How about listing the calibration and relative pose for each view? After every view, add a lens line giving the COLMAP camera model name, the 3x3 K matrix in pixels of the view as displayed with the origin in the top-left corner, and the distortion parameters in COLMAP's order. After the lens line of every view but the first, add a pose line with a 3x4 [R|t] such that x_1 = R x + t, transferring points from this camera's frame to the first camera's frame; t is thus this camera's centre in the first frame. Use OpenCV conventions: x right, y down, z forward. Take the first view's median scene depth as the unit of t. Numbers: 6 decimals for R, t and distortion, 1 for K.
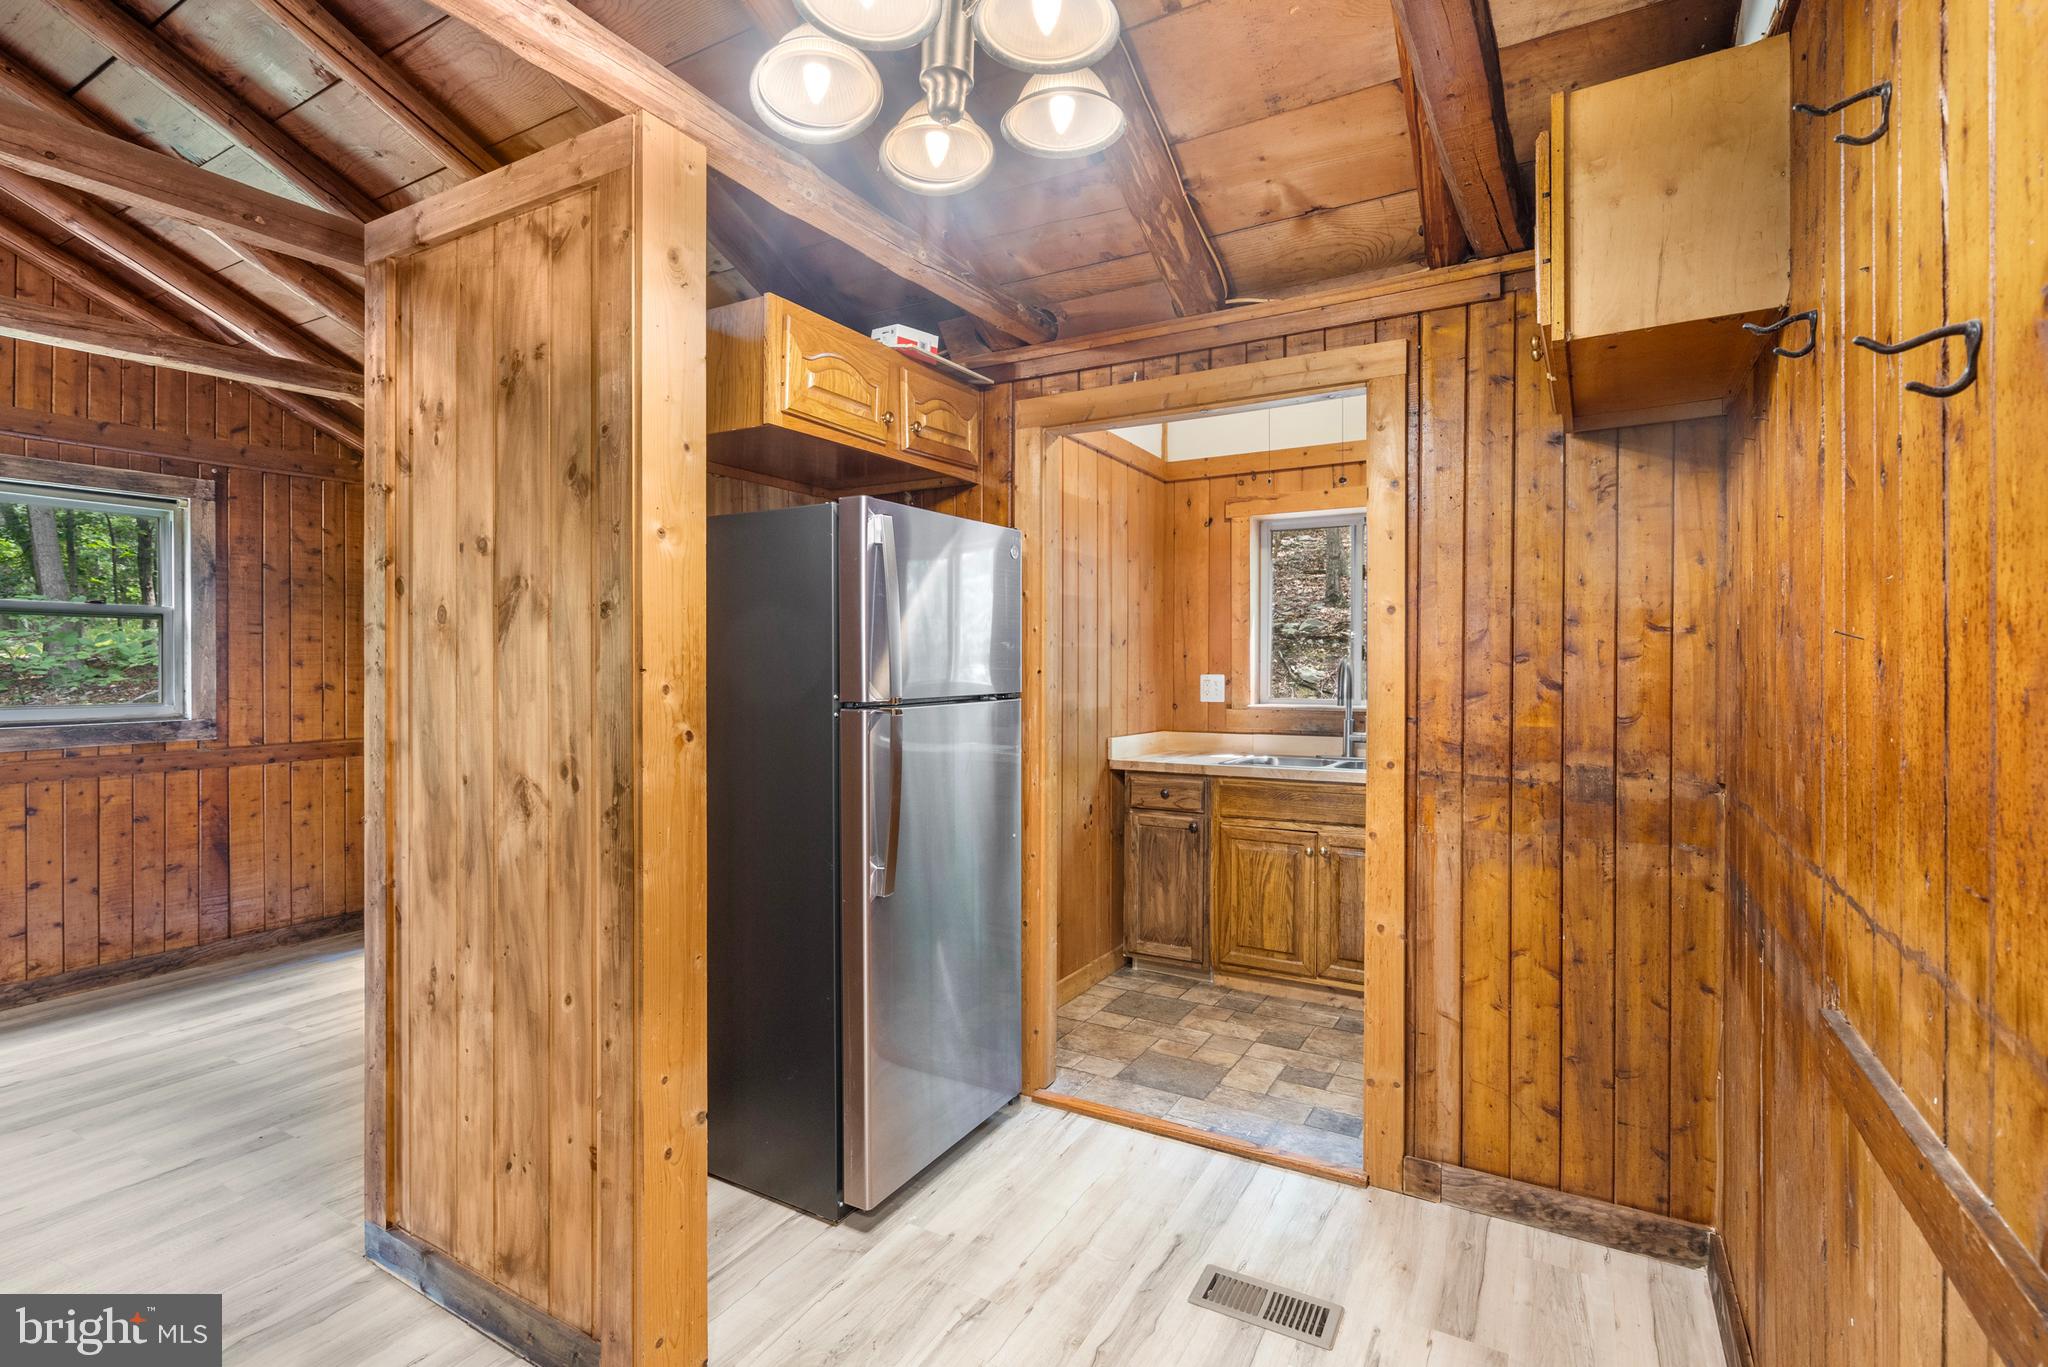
lens RADIAL K [[955.8, 0, 1023.9], [0, 955.8, 678.8], [0, 0, 1]] dist [-0.007218, -0.000002]
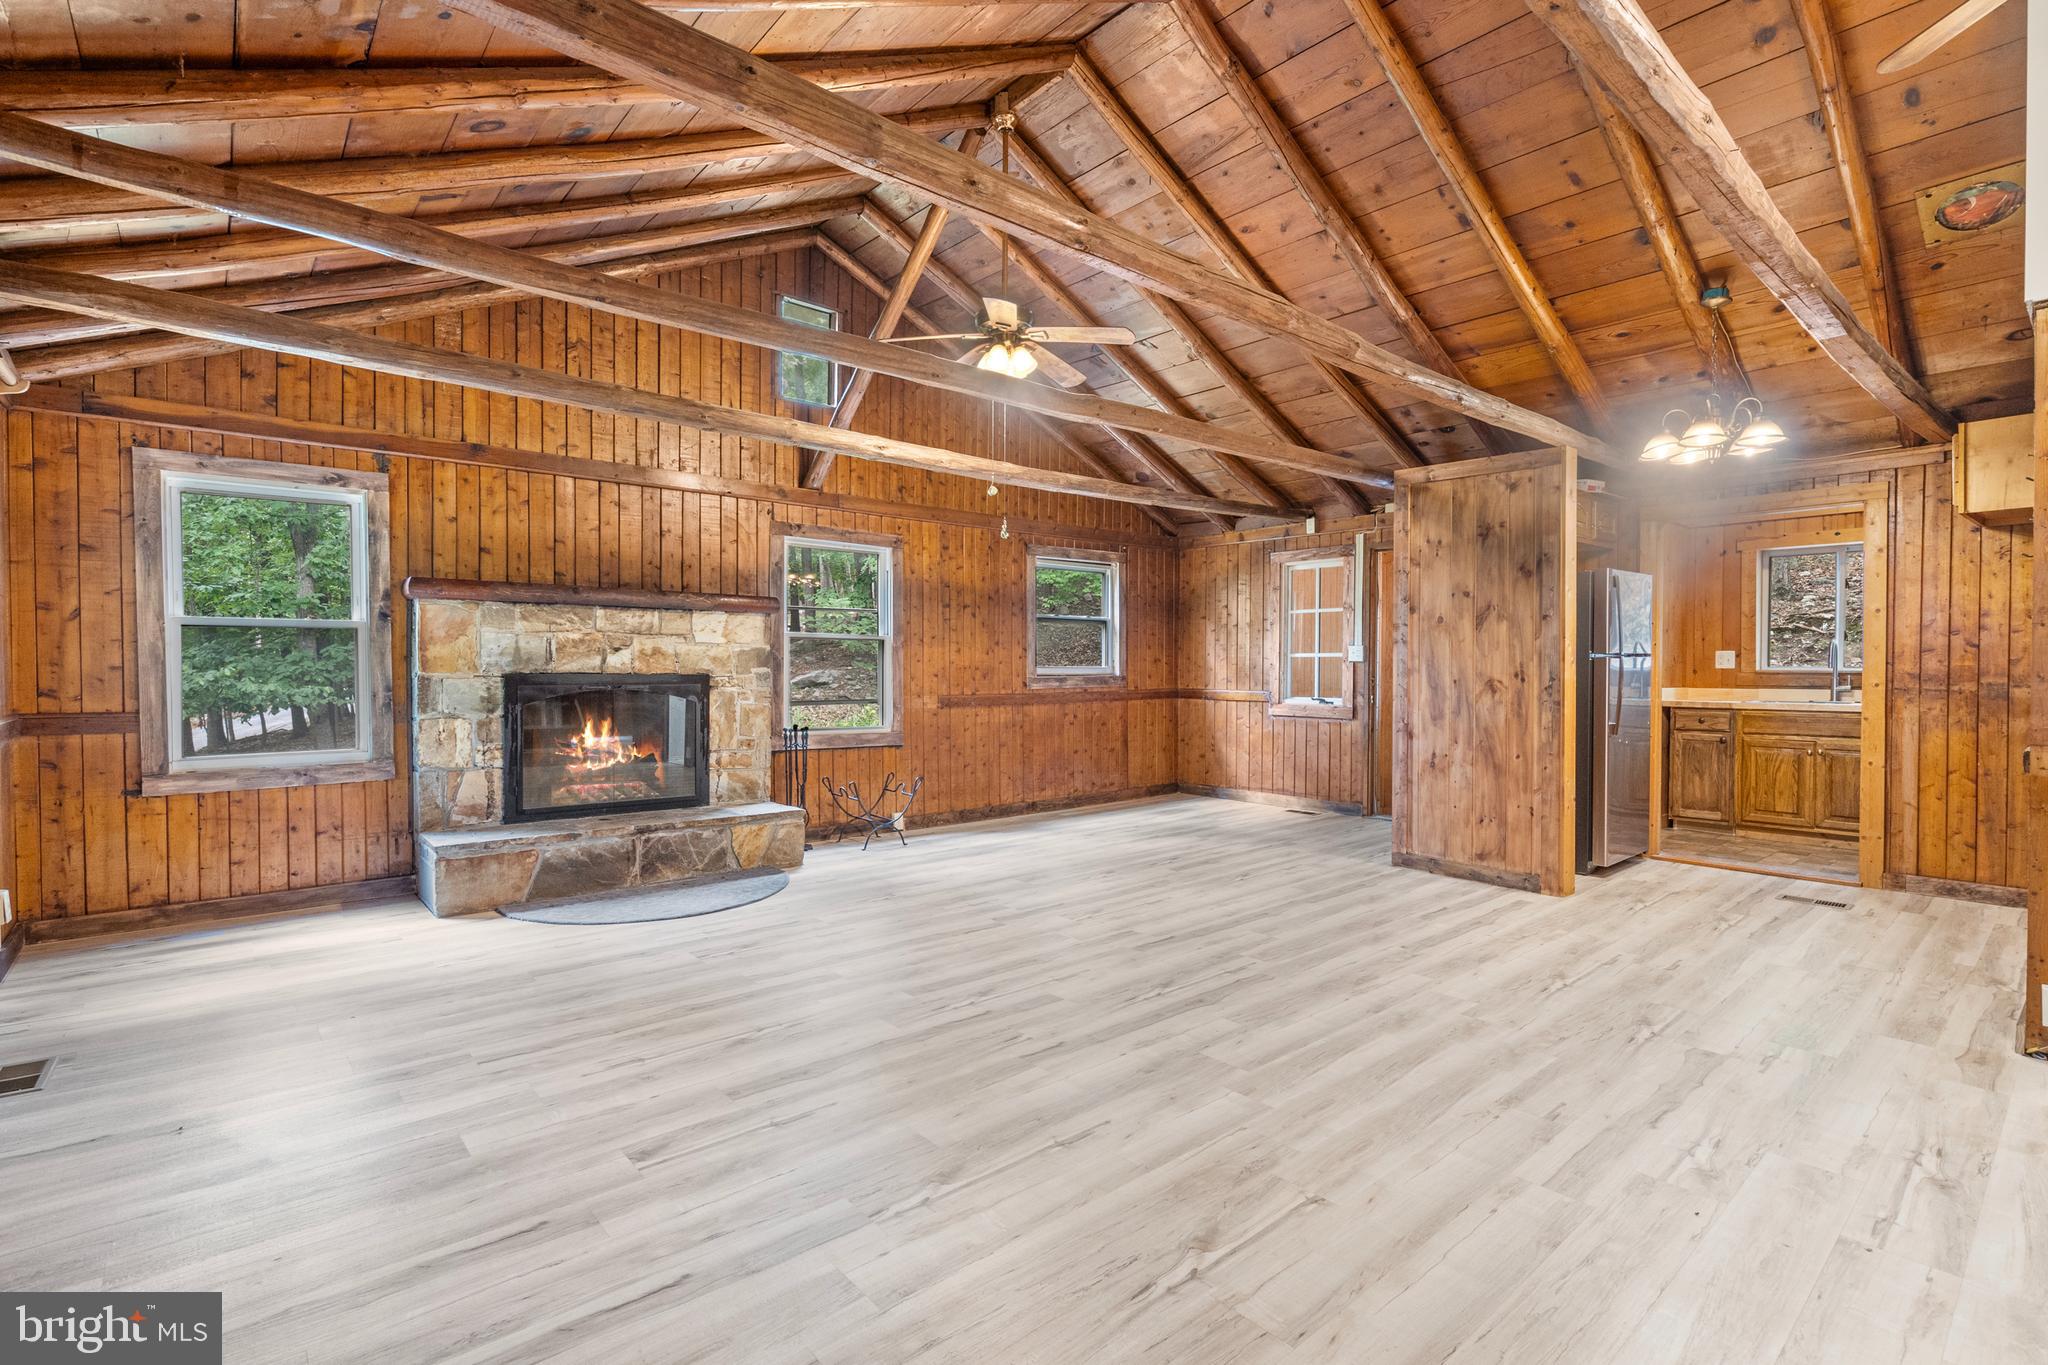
lens RADIAL K [[955.8, 0, 1006.6], [0, 955.8, 682.2], [0, 0, 1]] dist [-0.007218, -0.000002]
pose [[0.938999, 0.006075, -0.343866, -0.731164], [-0.004565, 0.999976, 0.005200, 0.086790], [0.343889, -0.003313, 0.939004, -1.703903]]
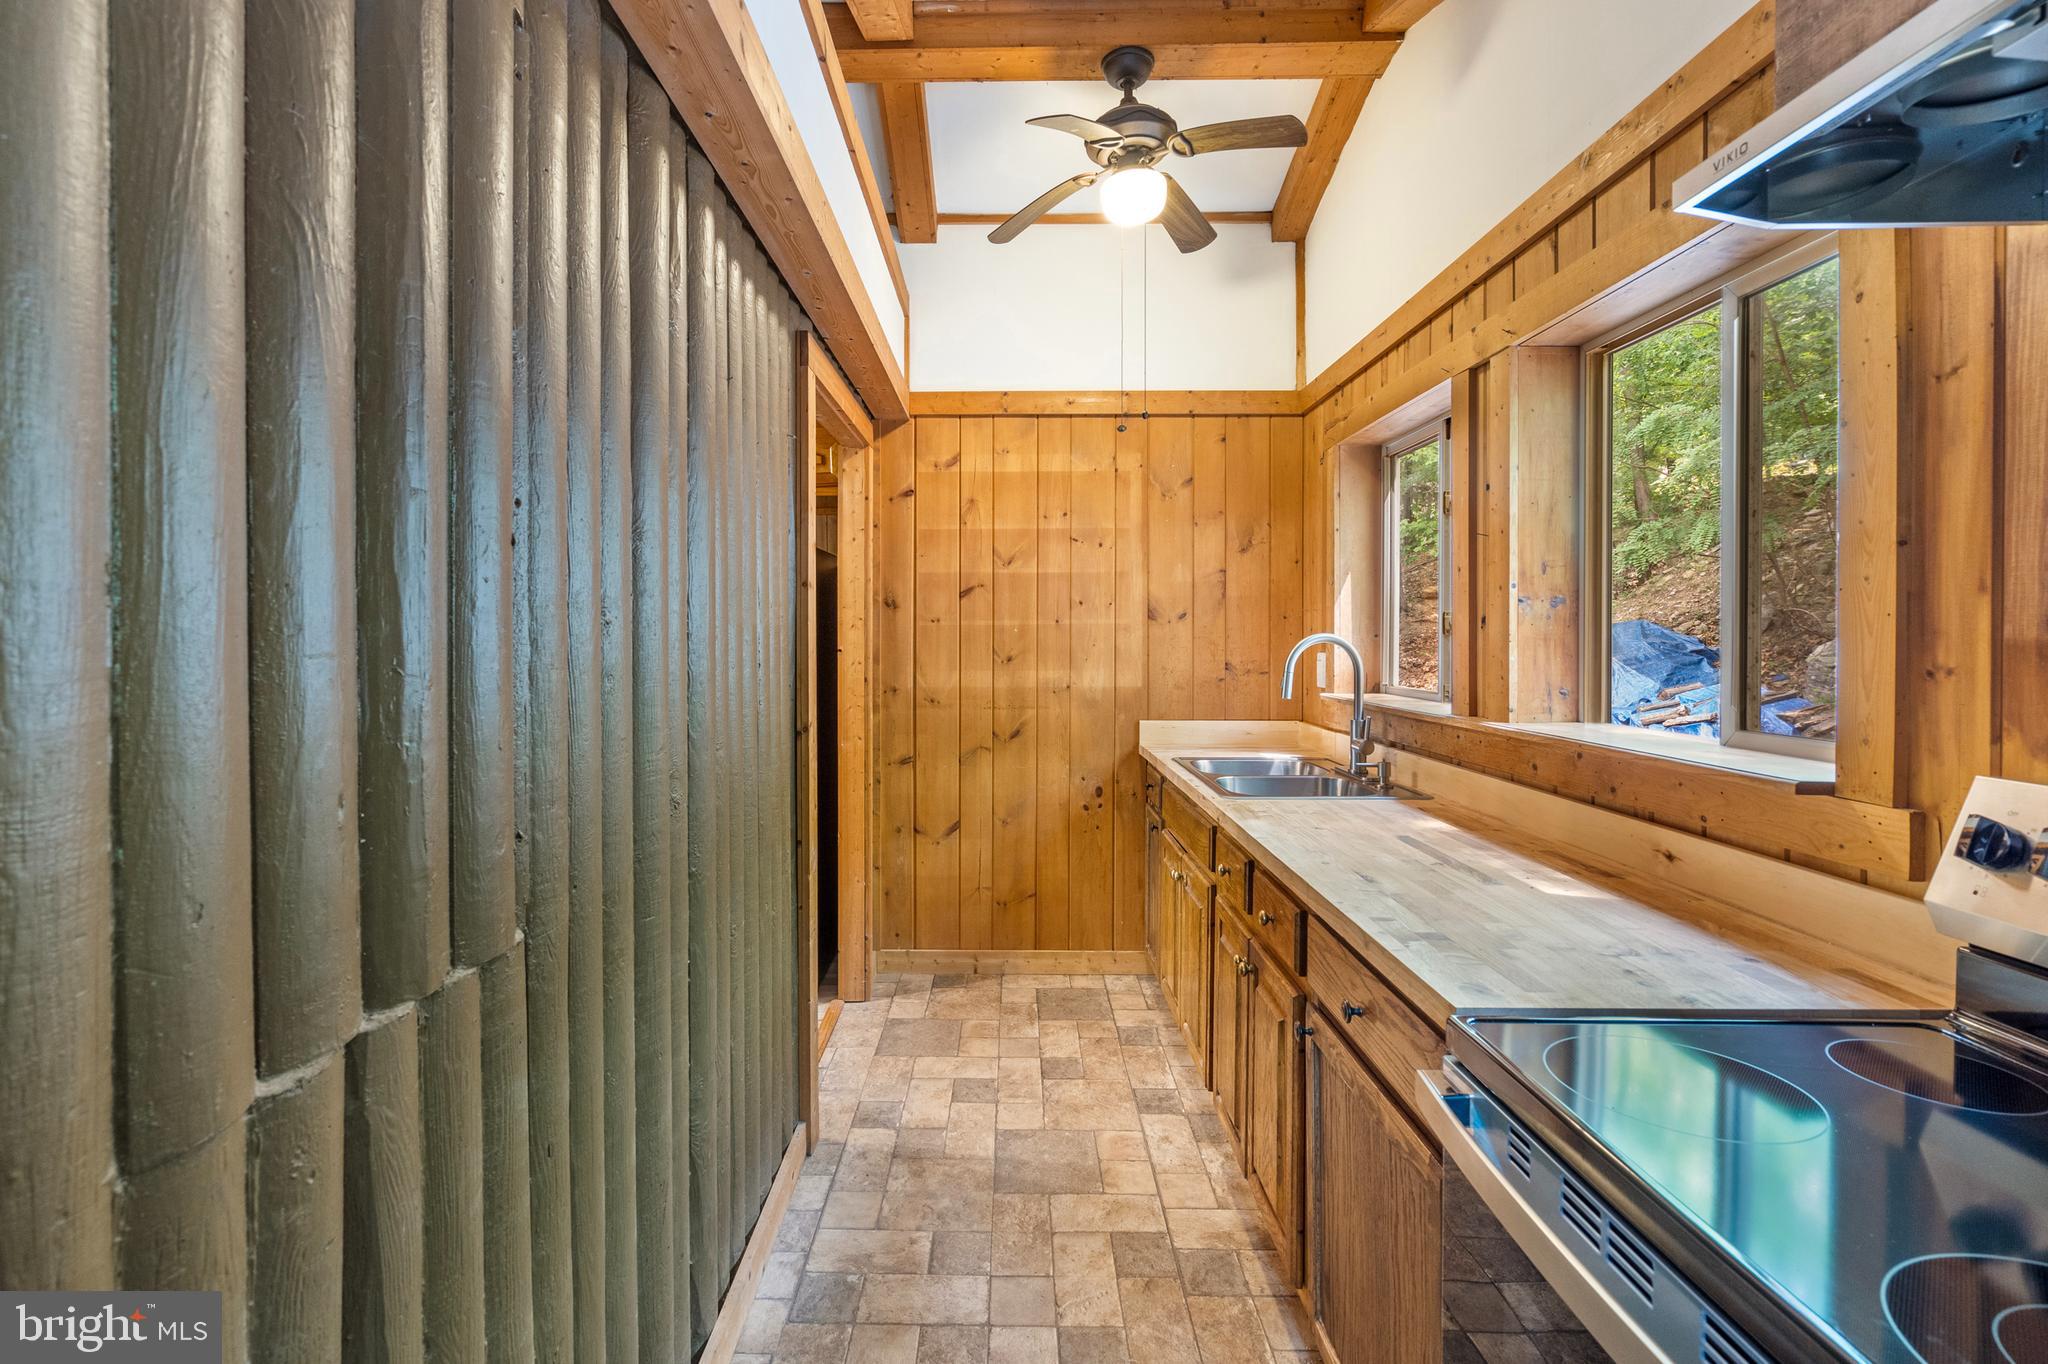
lens RADIAL K [[955.8, 0, 1020.8], [0, 955.8, 665.8], [0, 0, 1]] dist [-0.007218, -0.000002]
pose [[0.487426, 0.013893, -0.873054, 1.495126], [-0.007855, 0.999903, 0.011526, -0.002798], [0.873129, 0.001240, 0.487487, 0.792594]]
